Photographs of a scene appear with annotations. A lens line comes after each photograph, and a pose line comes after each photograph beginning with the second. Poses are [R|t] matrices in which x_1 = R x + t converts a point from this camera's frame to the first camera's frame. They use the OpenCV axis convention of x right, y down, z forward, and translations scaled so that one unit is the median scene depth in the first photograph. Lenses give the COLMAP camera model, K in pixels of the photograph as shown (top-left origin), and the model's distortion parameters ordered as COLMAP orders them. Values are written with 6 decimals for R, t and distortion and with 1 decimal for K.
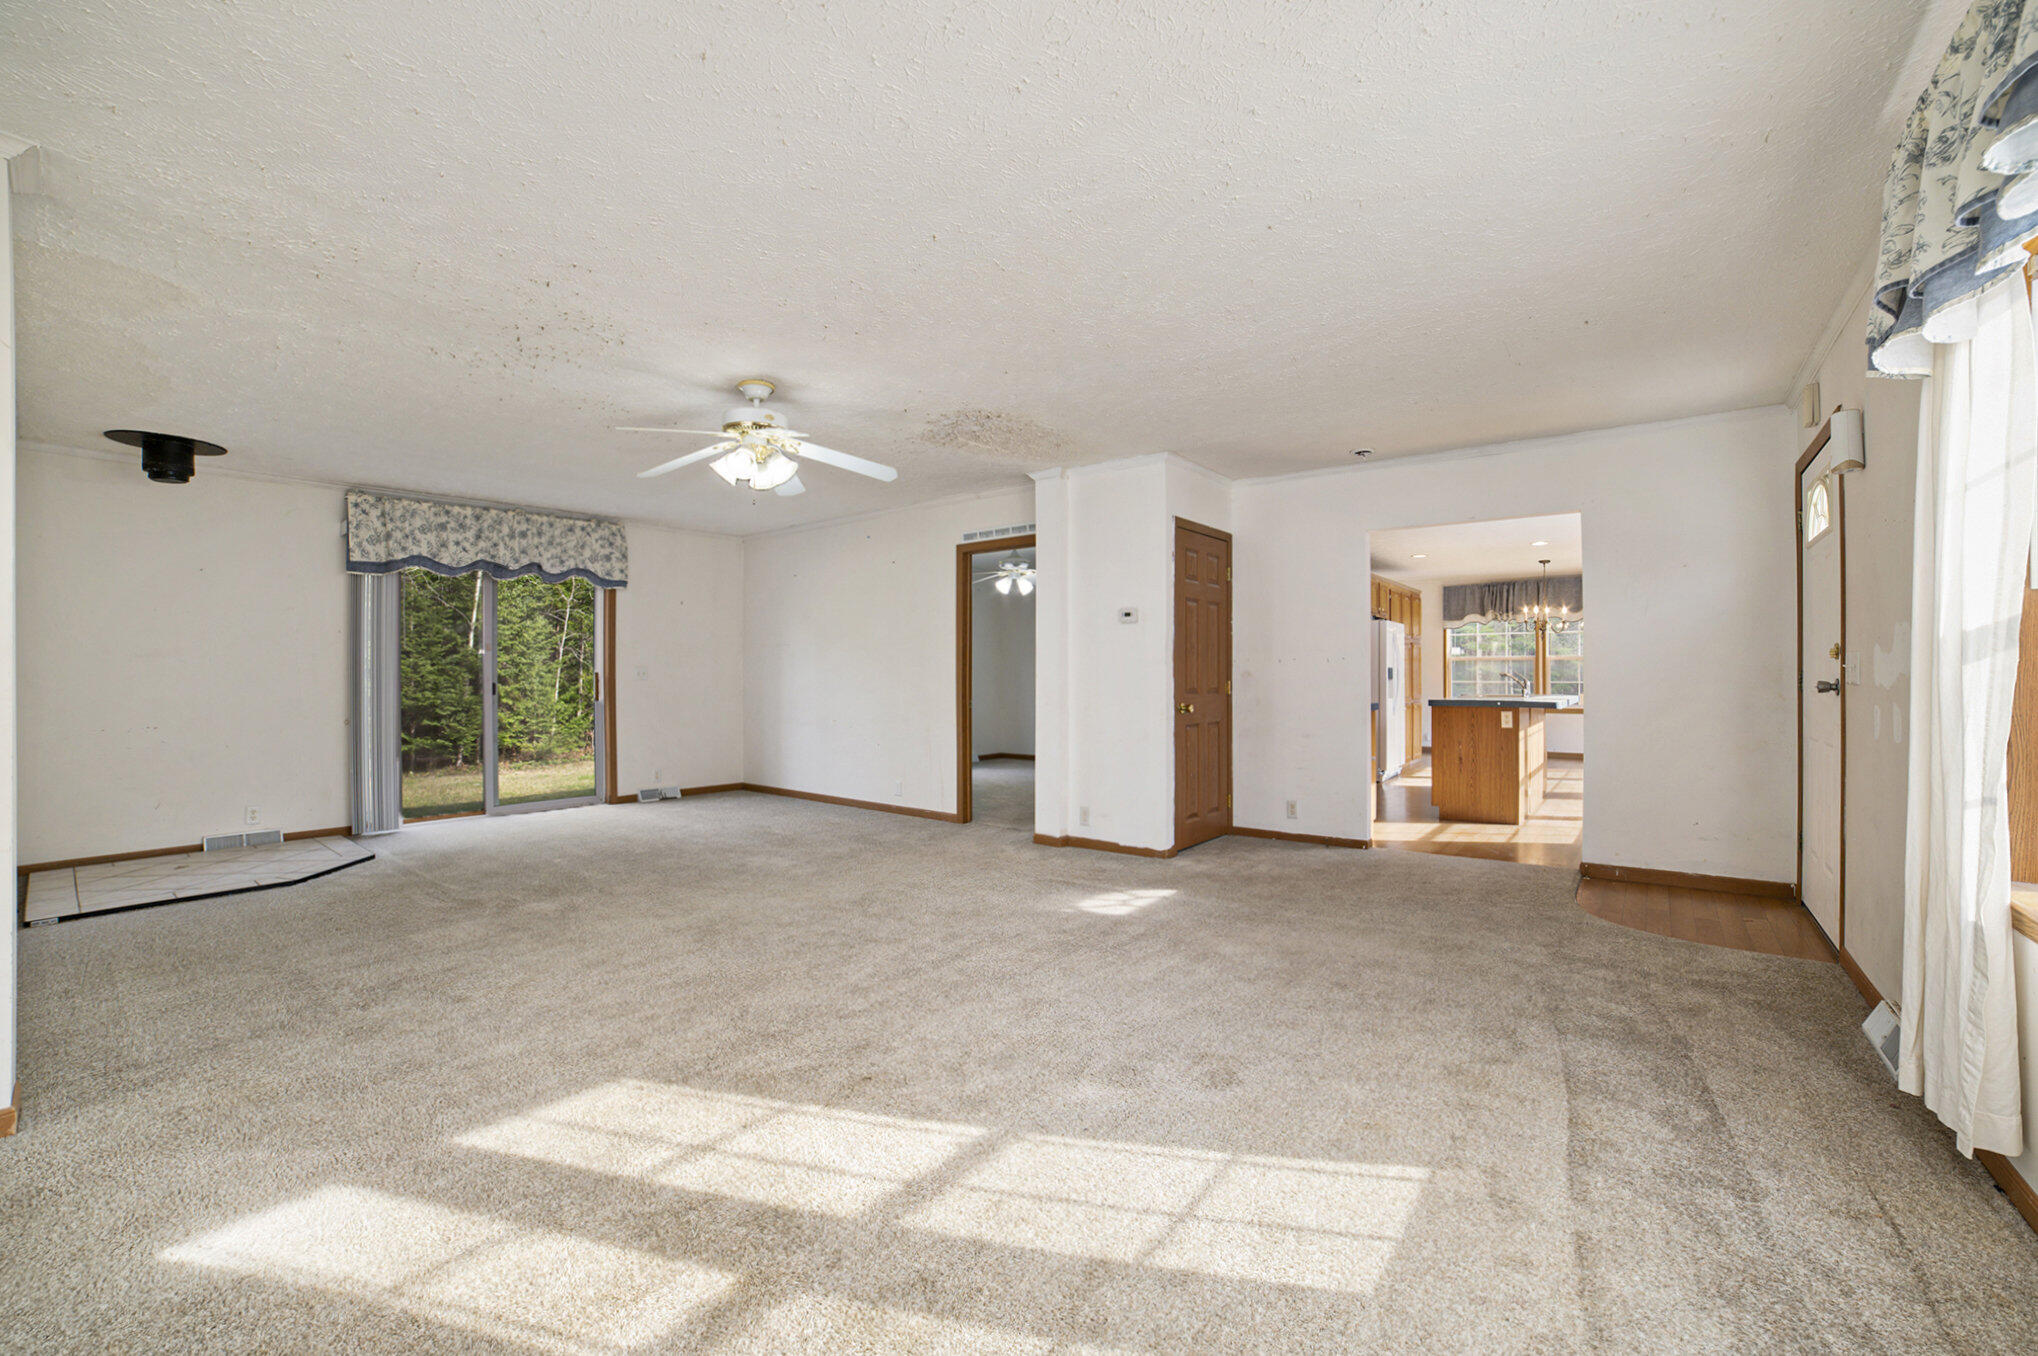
lens RADIAL K [[824.6, 0, 1019.0], [0, 824.6, 678.0], [0, 0, 1]] dist [-0.000205, 0.000206]
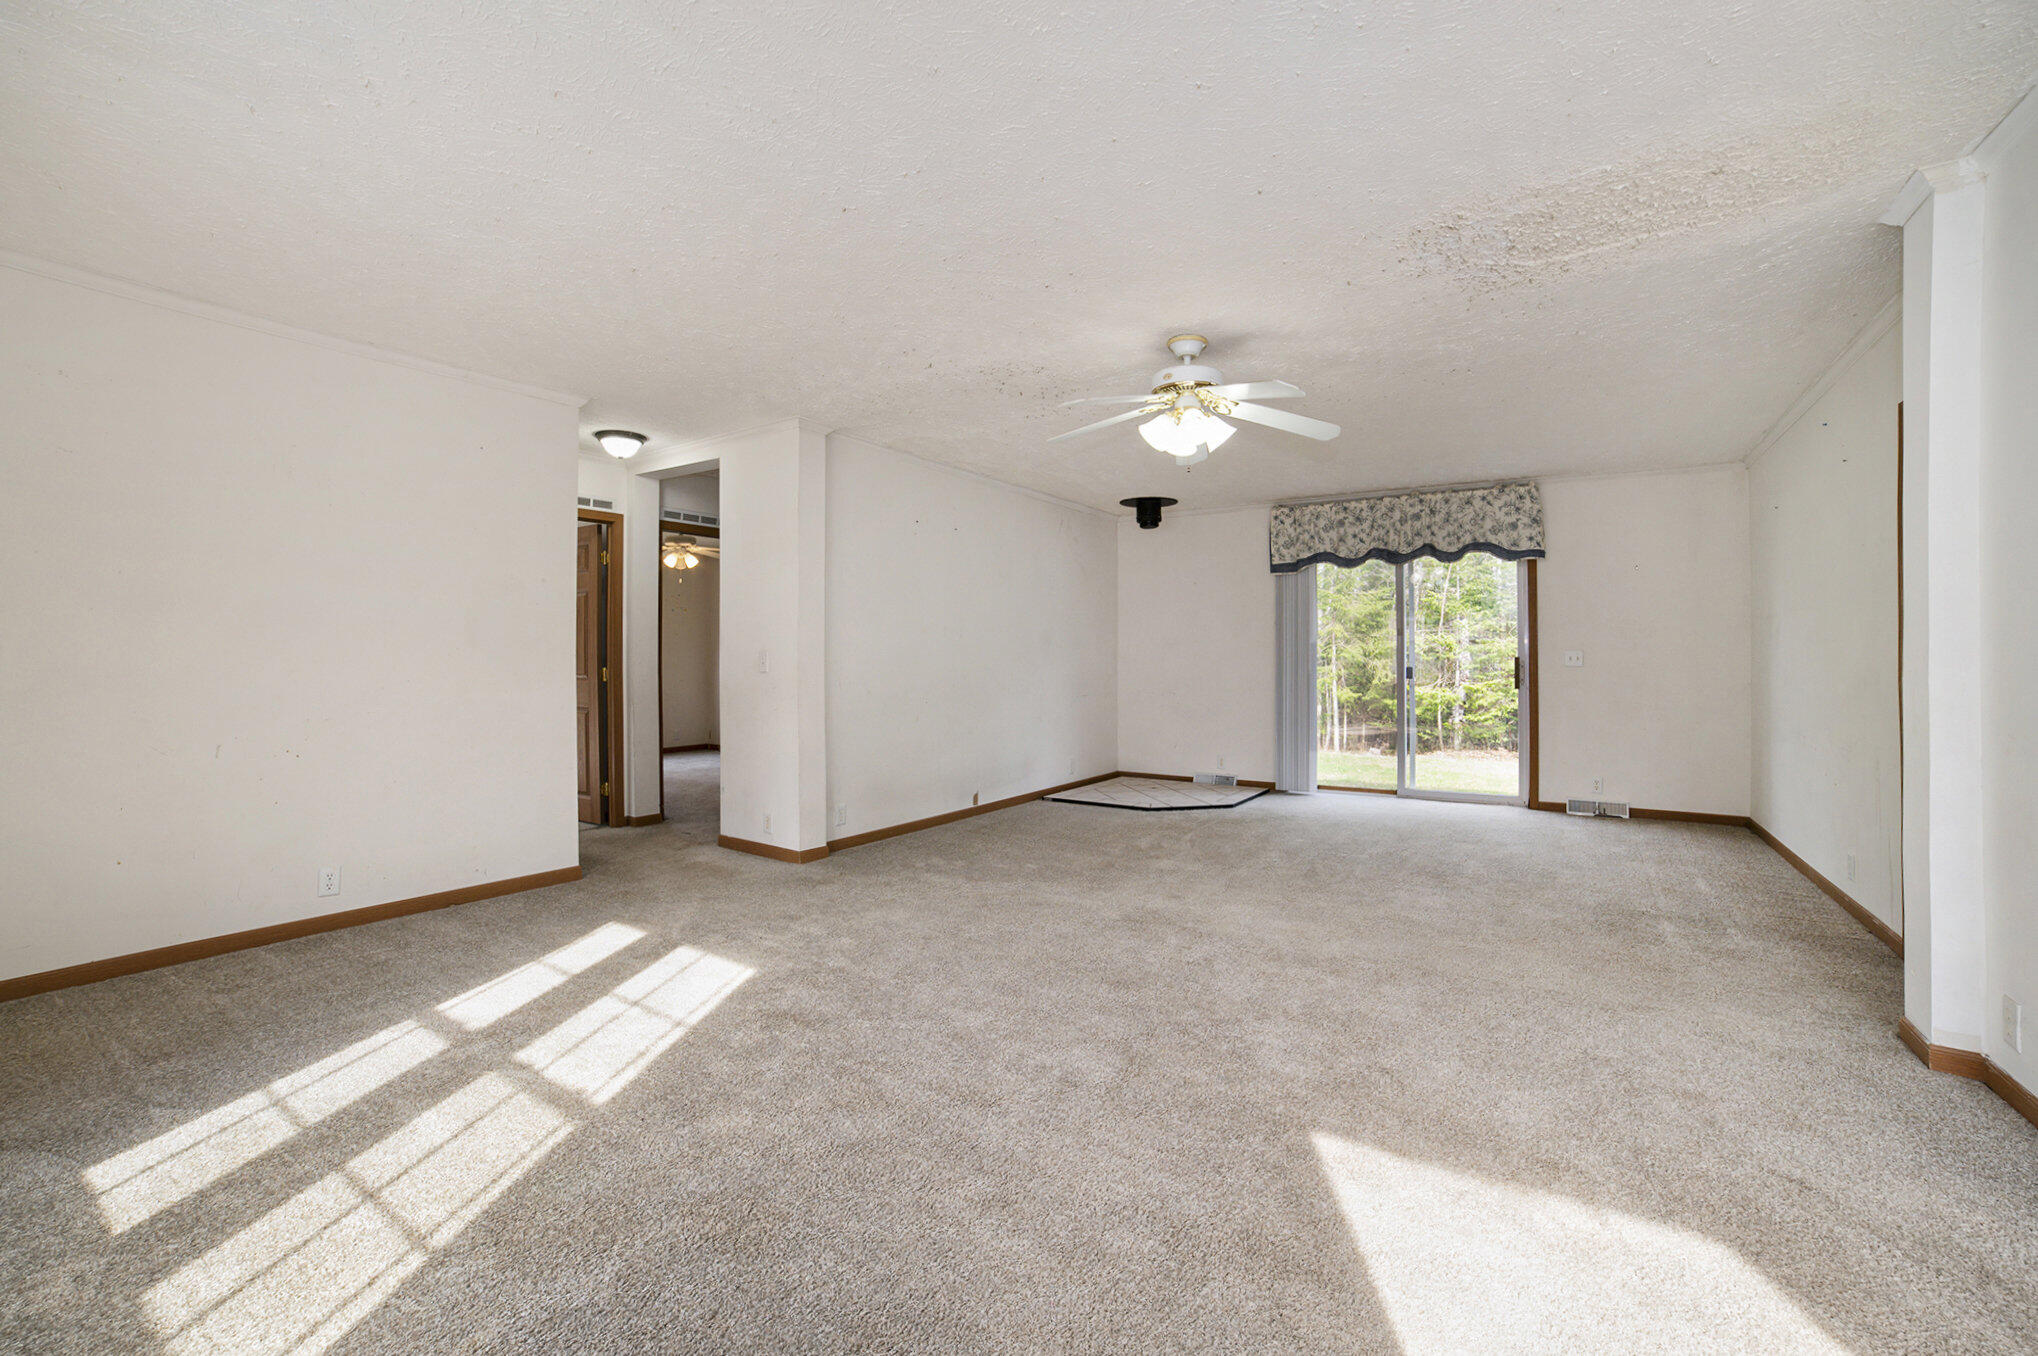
lens RADIAL K [[869.2, 0, 1061.9], [0, 869.2, 670.8], [0, 0, 1]] dist [-0.002925, -0.000007]
pose [[0.203736, 0.020866, -0.978803, 0.349610], [-0.010859, 0.999760, 0.019053, -0.005120], [0.978966, 0.006747, 0.203914, 0.392811]]
